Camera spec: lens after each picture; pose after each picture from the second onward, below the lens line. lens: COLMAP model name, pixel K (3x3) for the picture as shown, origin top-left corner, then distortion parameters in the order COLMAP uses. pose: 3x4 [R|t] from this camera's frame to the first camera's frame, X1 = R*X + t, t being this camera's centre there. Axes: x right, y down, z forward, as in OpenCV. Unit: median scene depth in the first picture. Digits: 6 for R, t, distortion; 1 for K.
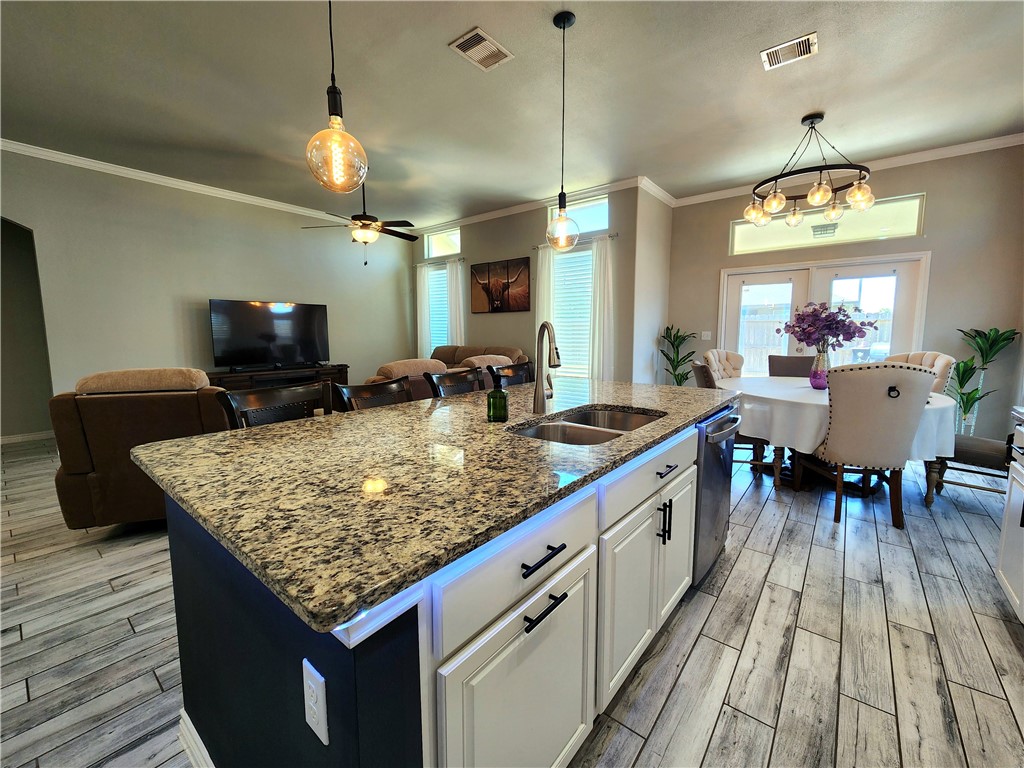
lens RADIAL K [[416.9, 0, 515.3], [0, 416.9, 381.7], [0, 0, 1]] dist [-0.002365, 0.000029]
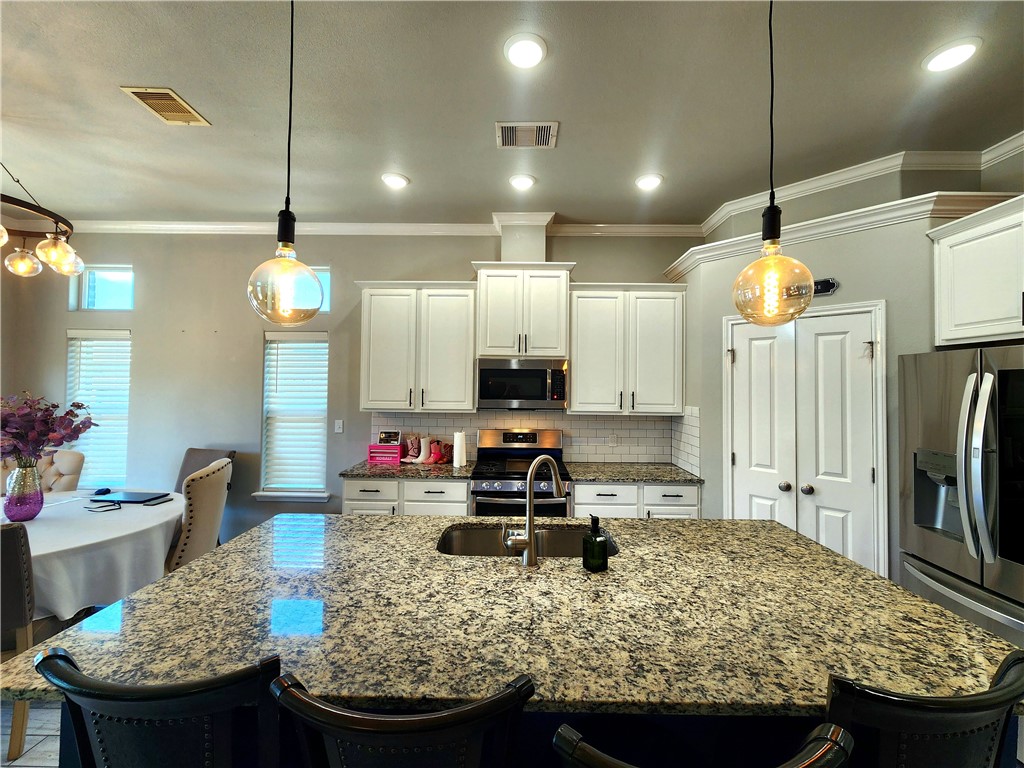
lens RADIAL K [[416.9, 0, 511.7], [0, 416.9, 378.2], [0, 0, 1]] dist [-0.002365, 0.000029]
pose [[-0.614725, 0.011696, 0.788655, -0.224016], [0.083643, 0.995219, 0.050438, -0.130660], [-0.784294, 0.096971, -0.612764, 0.568036]]
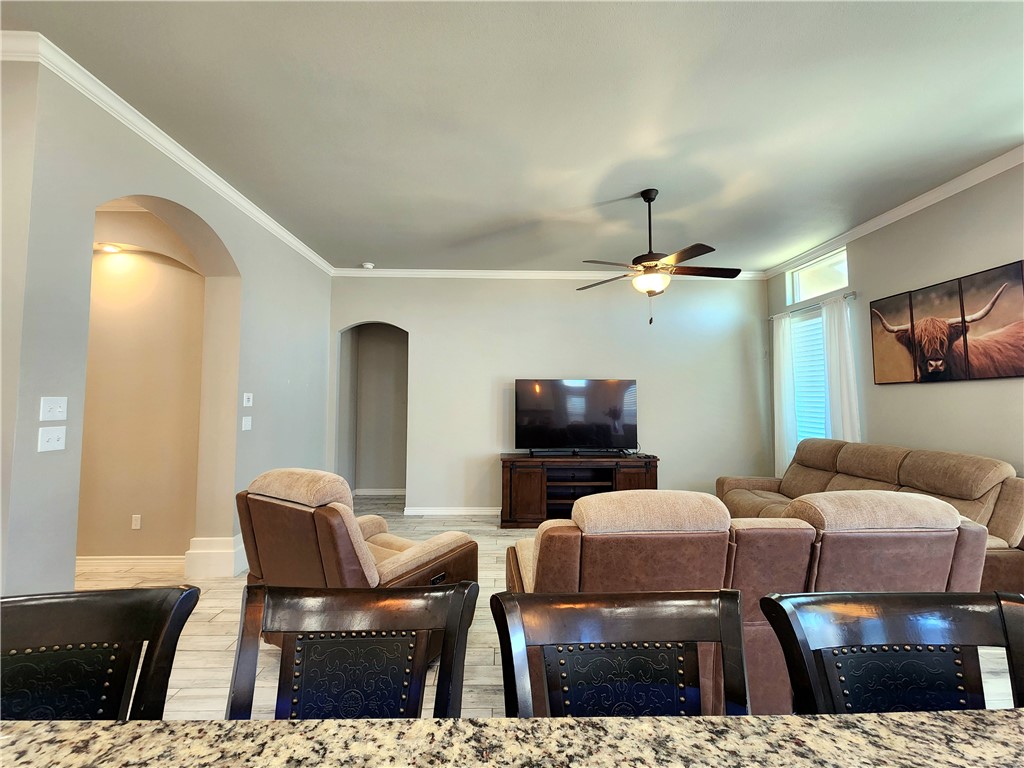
lens RADIAL K [[416.9, 0, 516.3], [0, 416.9, 378.4], [0, 0, 1]] dist [-0.002365, 0.000029]
pose [[0.638889, -0.038255, -0.768347, 0.024715], [-0.097011, 0.986784, -0.129796, -0.070603], [0.763157, 0.157464, 0.626734, 0.372883]]
